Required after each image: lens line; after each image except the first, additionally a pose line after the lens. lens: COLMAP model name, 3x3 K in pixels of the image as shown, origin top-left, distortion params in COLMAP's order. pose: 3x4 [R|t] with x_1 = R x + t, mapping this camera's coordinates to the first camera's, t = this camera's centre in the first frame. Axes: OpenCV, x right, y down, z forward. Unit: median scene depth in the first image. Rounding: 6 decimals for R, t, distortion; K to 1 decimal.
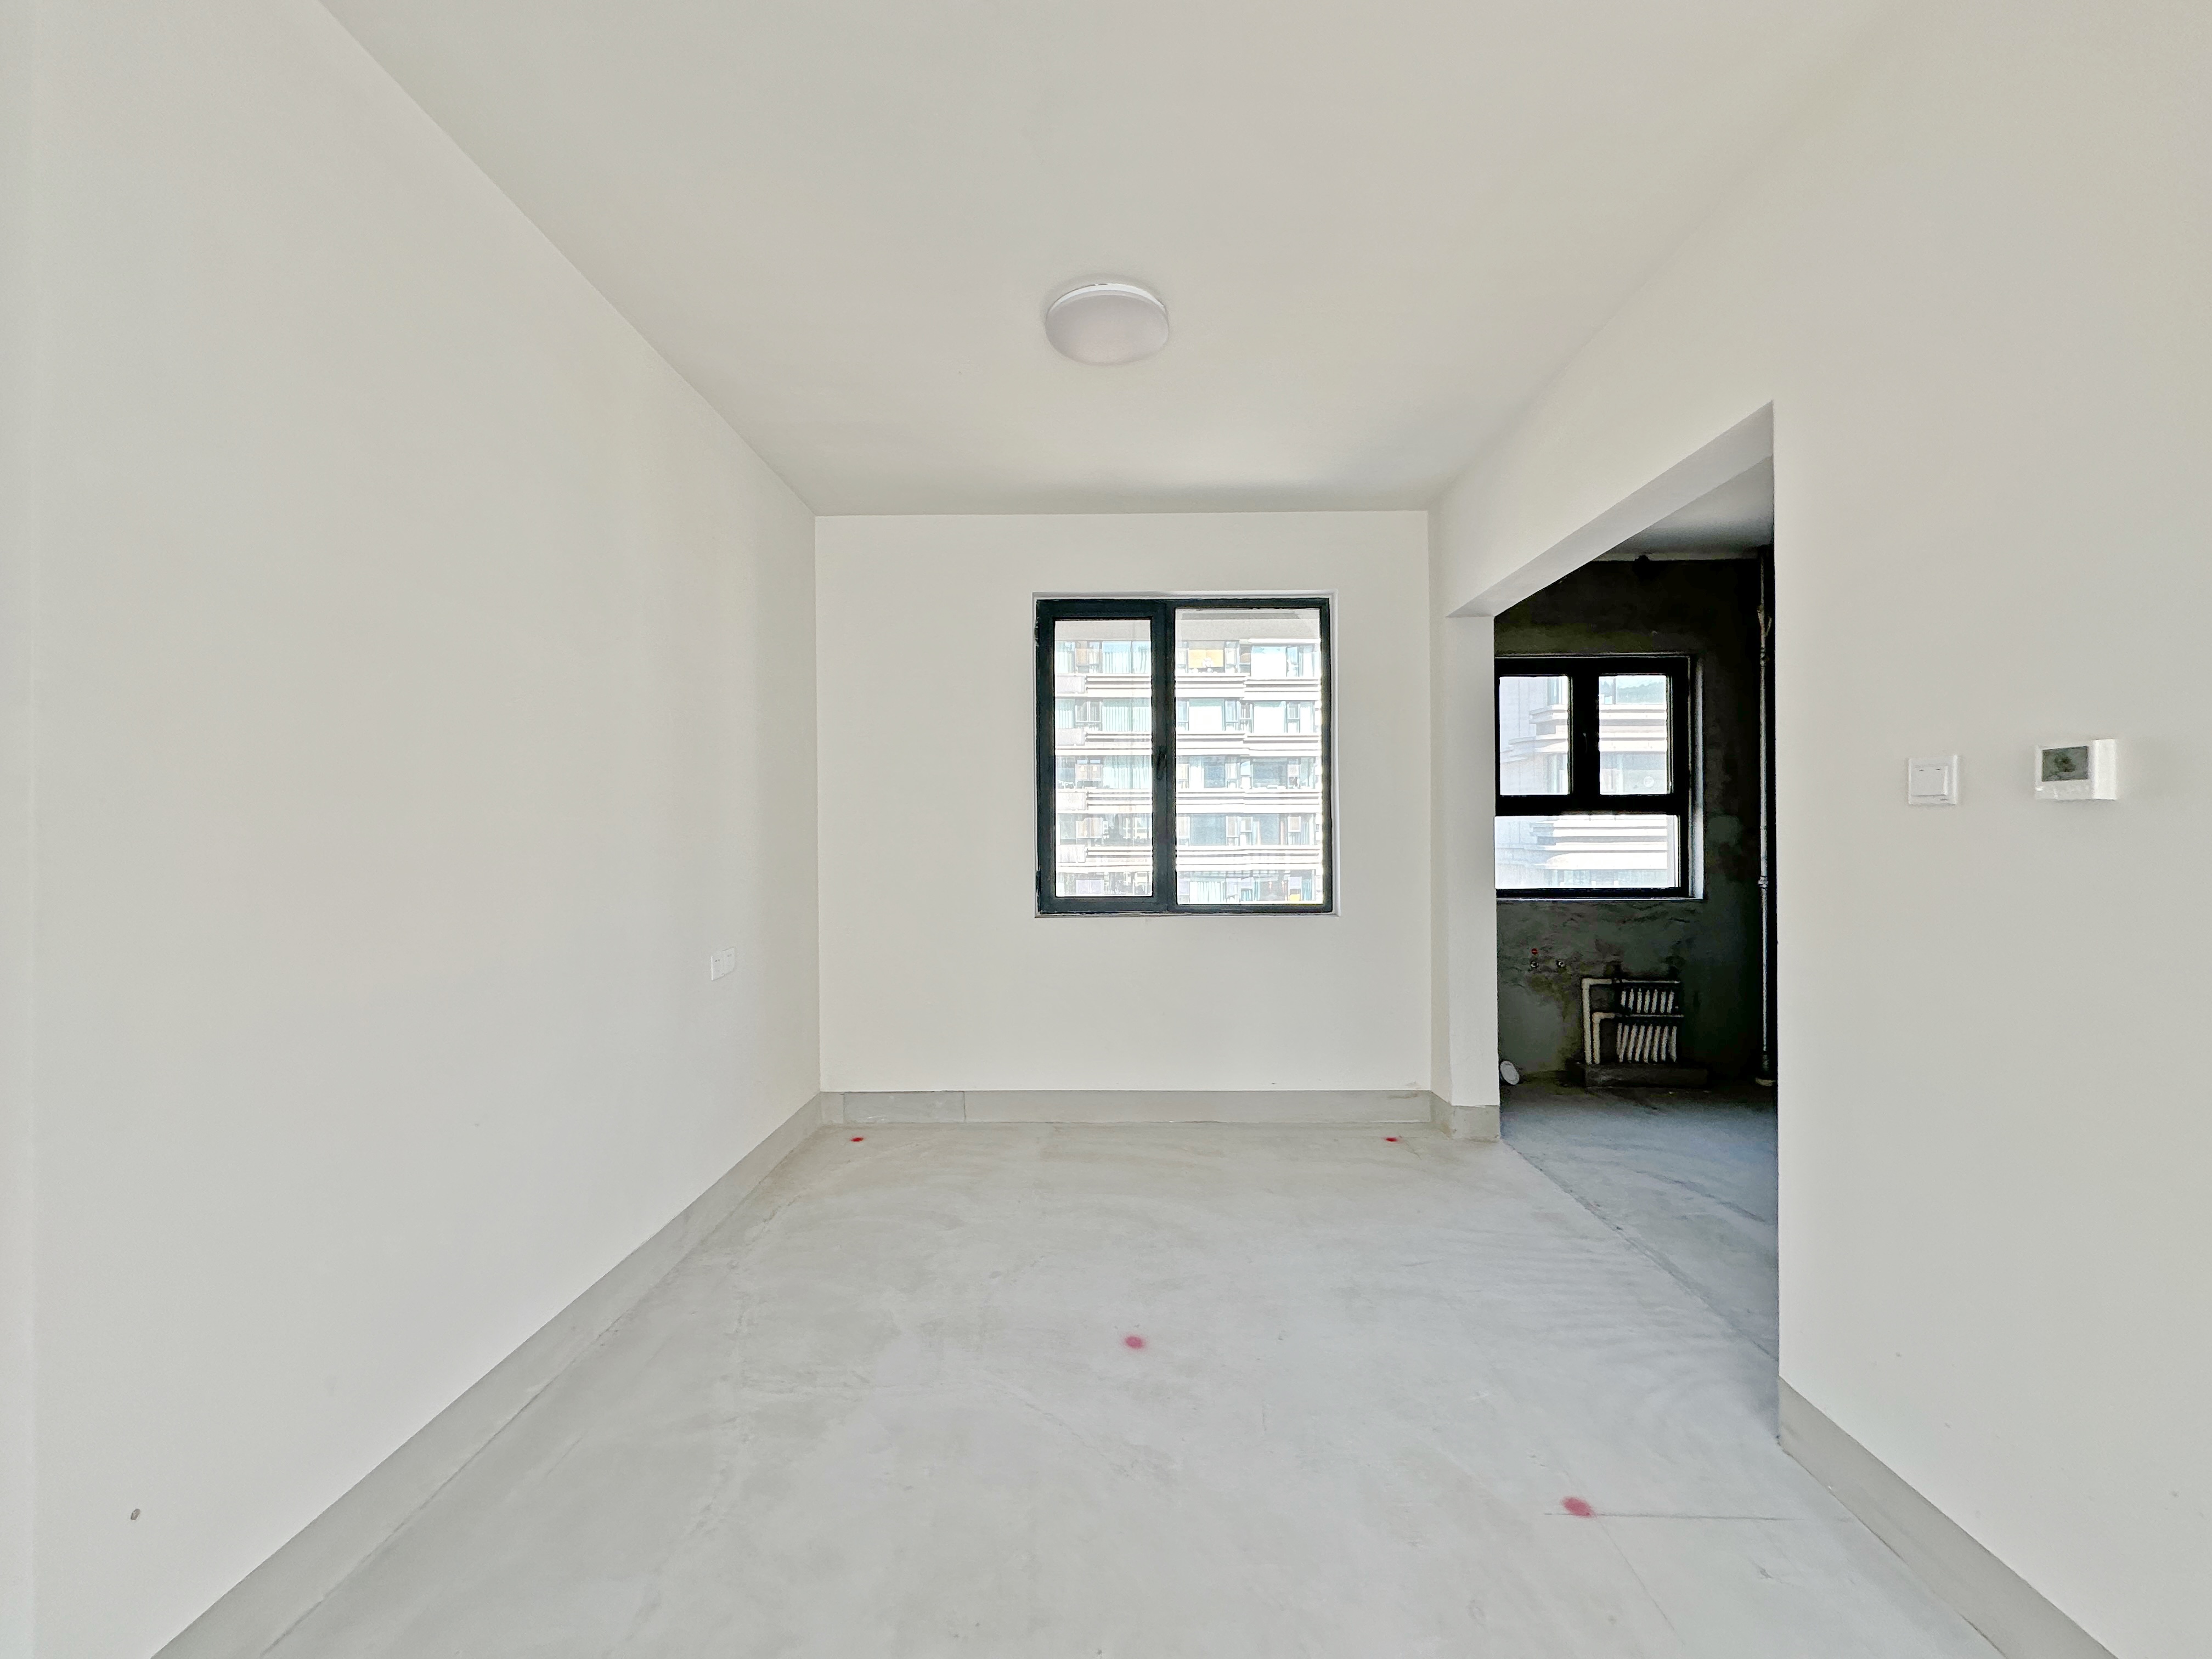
lens RADIAL K [[888.9, 0, 1106.0], [0, 888.9, 829.5], [0, 0, 1]] dist [-0.001212, -0.000123]
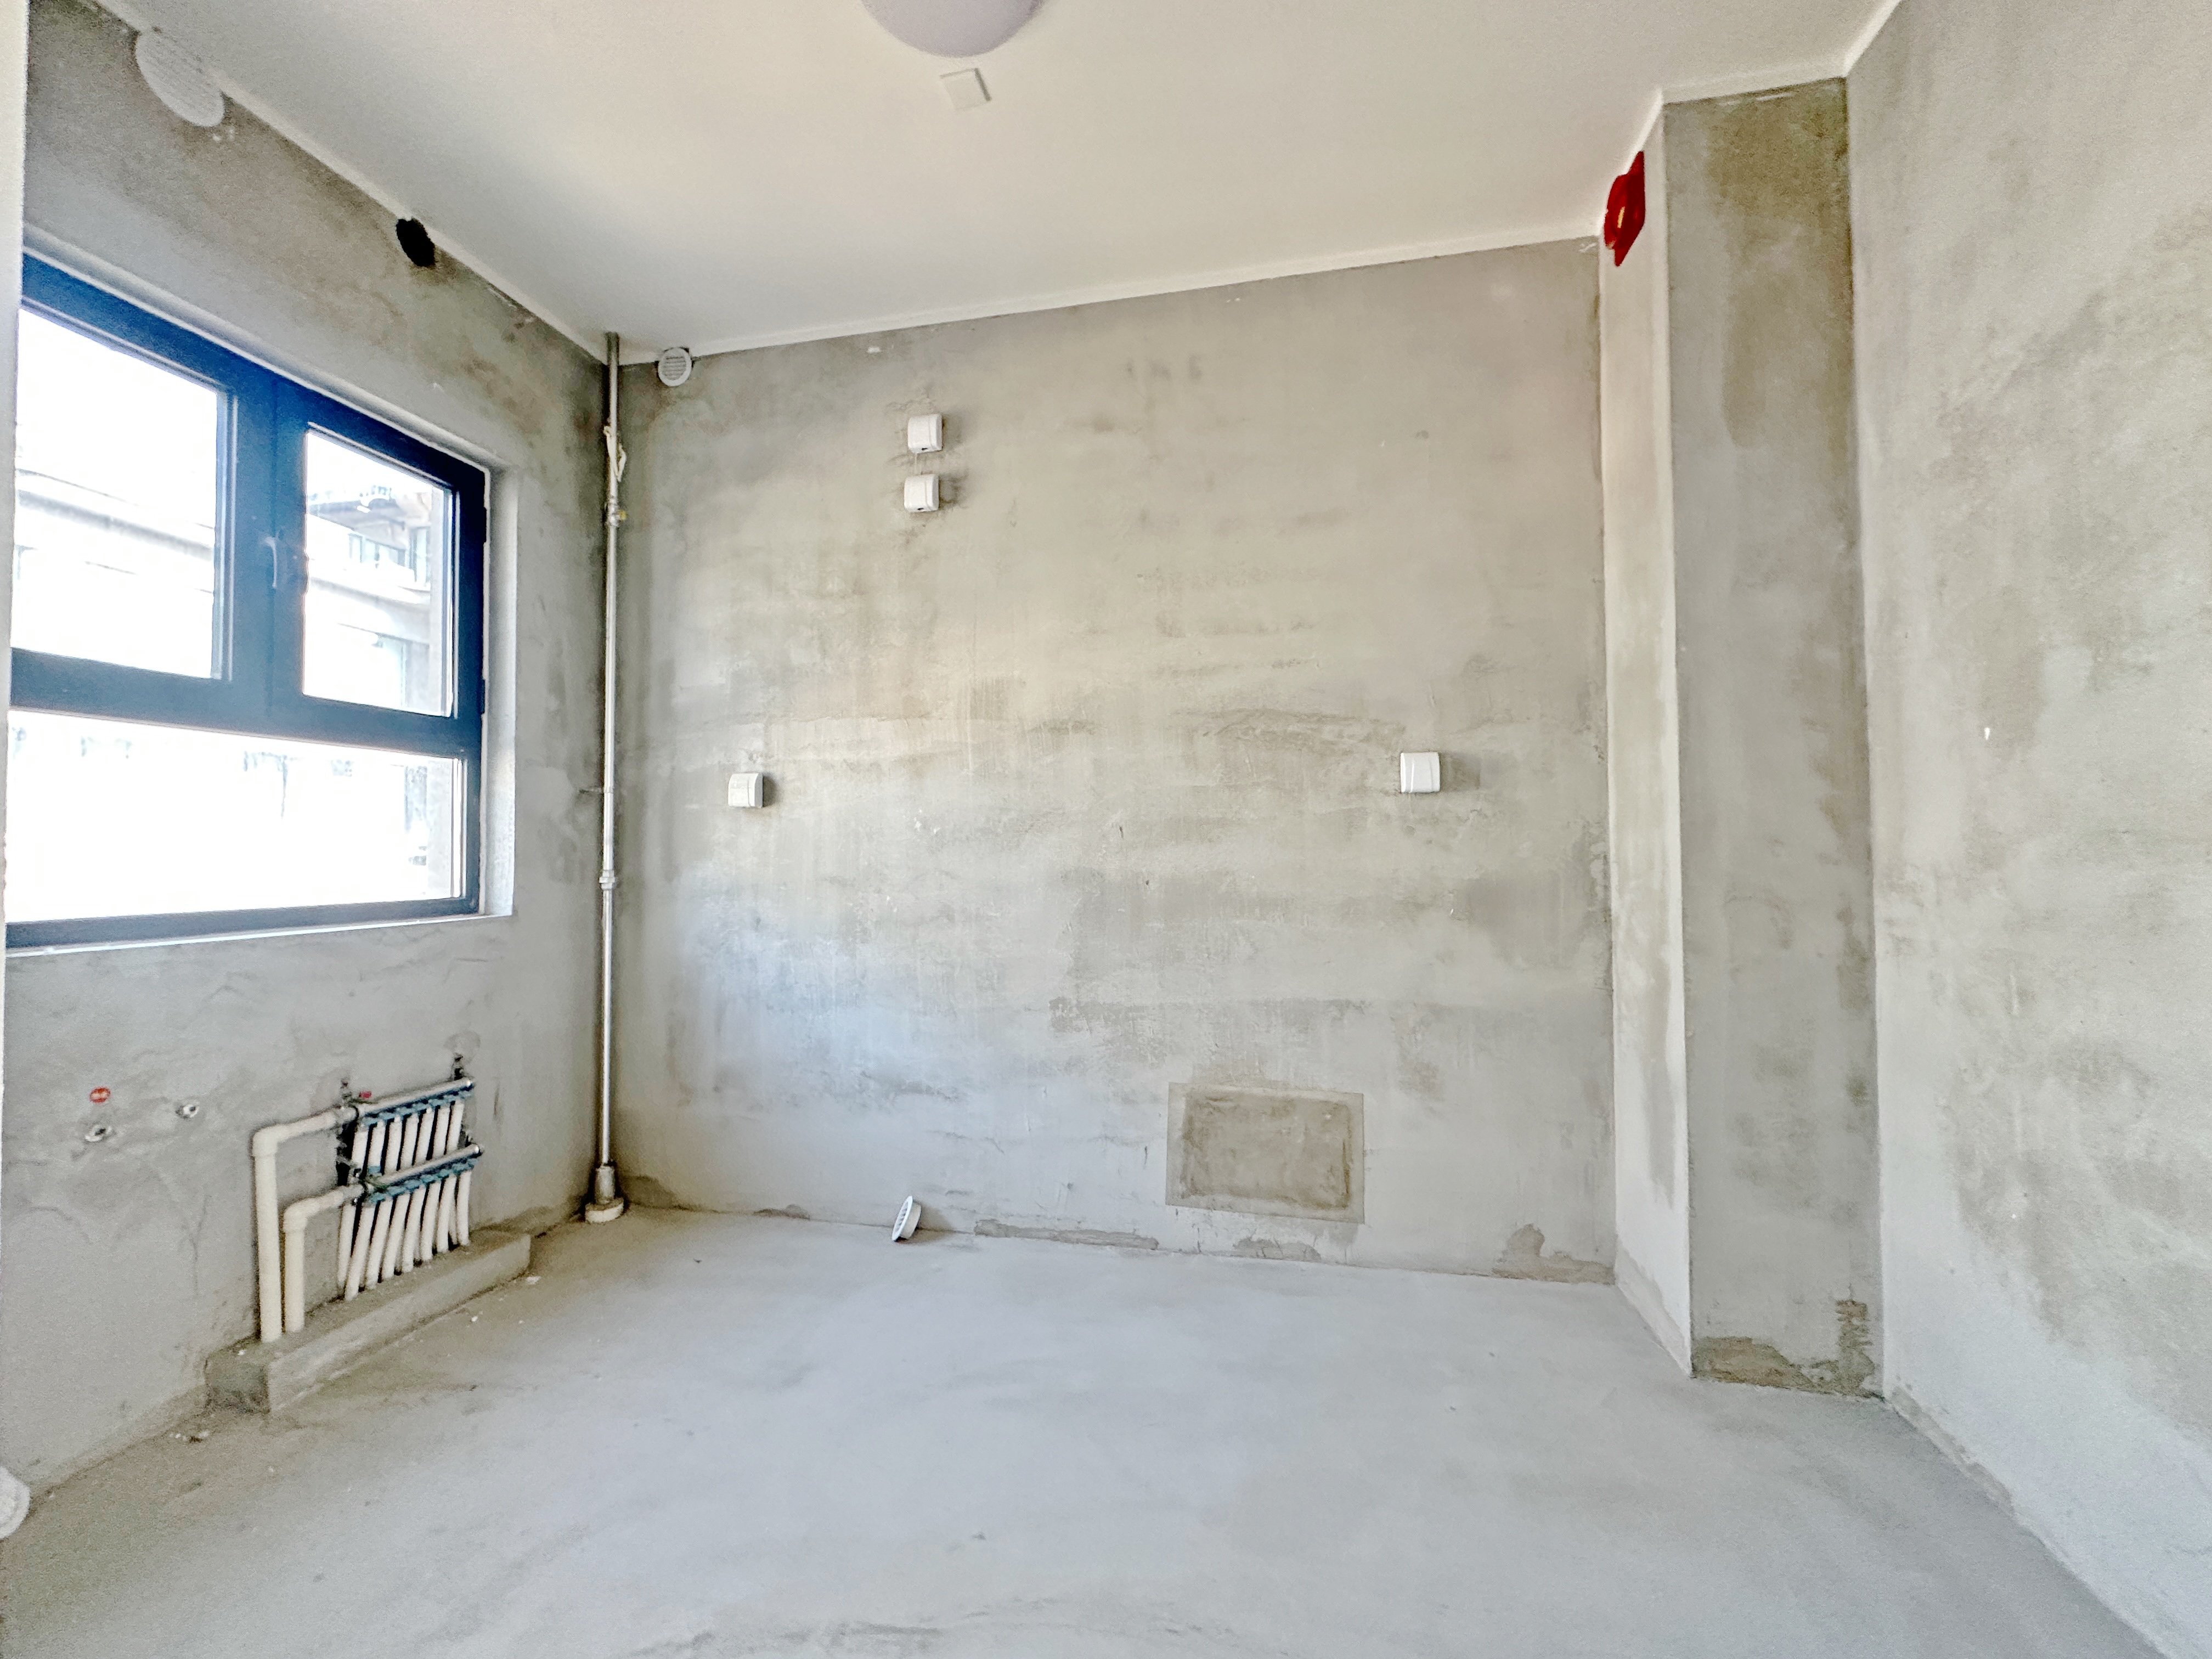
lens RADIAL K [[880.4, 0, 1111.4], [0, 880.4, 832.8], [0, 0, 1]] dist [-0.000568, -0.000034]
pose [[0.186965, 0.029360, 0.981928, 0.212282], [-0.000172, 0.999554, -0.029854, 0.043687], [-0.982367, 0.005413, 0.186887, 0.541701]]
